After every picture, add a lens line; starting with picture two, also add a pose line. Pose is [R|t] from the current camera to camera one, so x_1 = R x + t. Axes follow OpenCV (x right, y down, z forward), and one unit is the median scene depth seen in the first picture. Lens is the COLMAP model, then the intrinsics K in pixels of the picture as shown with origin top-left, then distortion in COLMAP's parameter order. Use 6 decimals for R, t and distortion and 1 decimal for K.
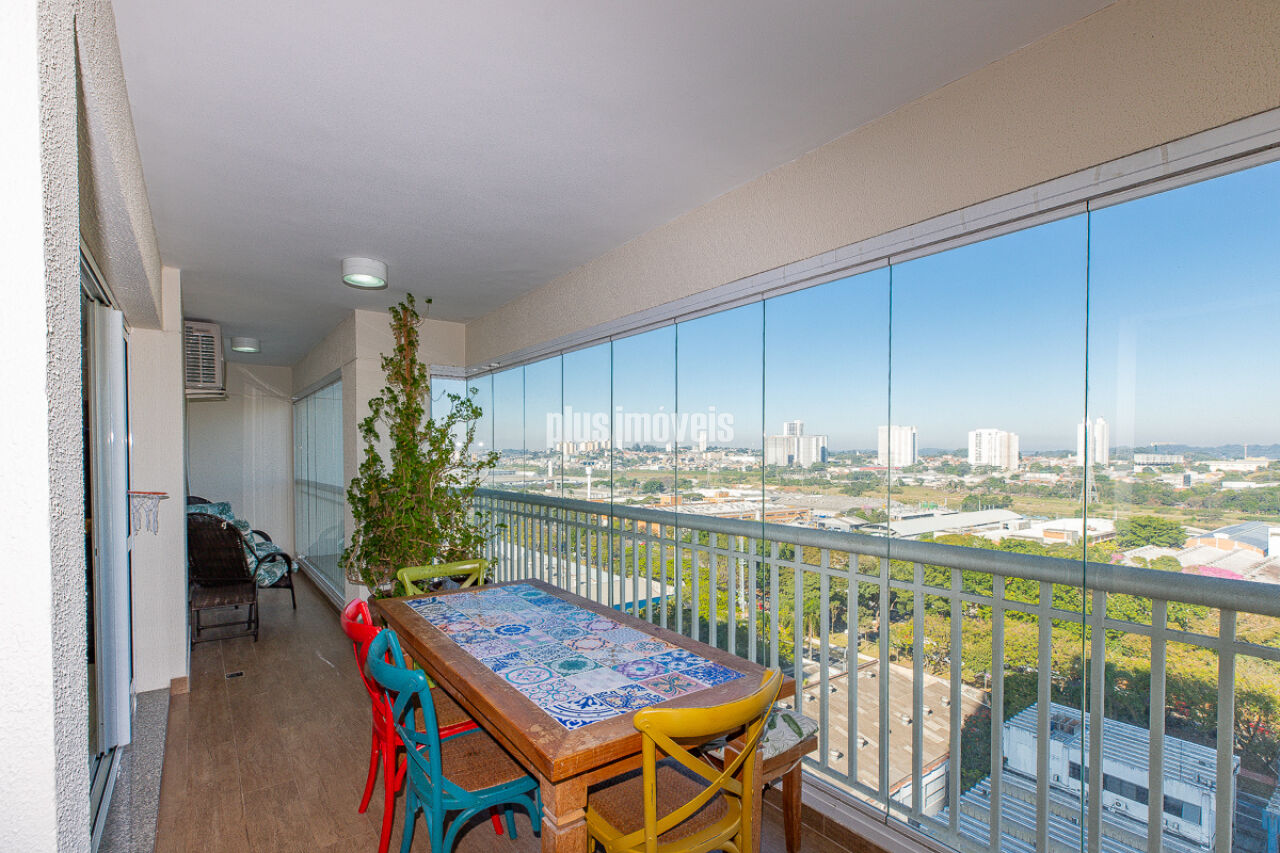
lens RADIAL K [[592.5, 0, 632.7], [0, 592.5, 460.2], [0, 0, 1]] dist [0.021637, -0.000083]
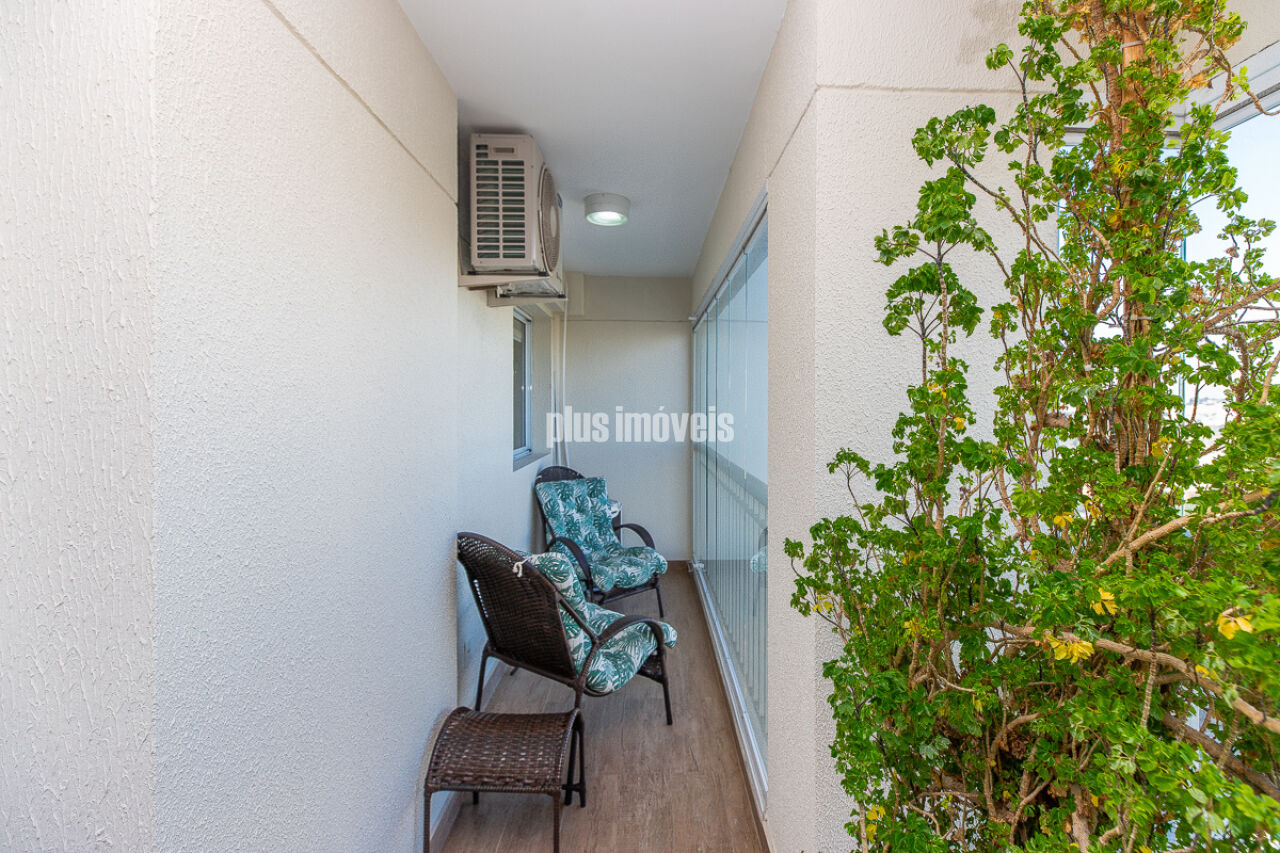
lens RADIAL K [[580.0, 0, 638.3], [0, 580.0, 420.9], [0, 0, 1]] dist [0.002000, -0.000250]
pose [[0.798513, 0.021391, -0.601598, -0.338274], [-0.011533, 0.999729, 0.020239, -0.009238], [0.601867, -0.009223, 0.798543, 0.673958]]
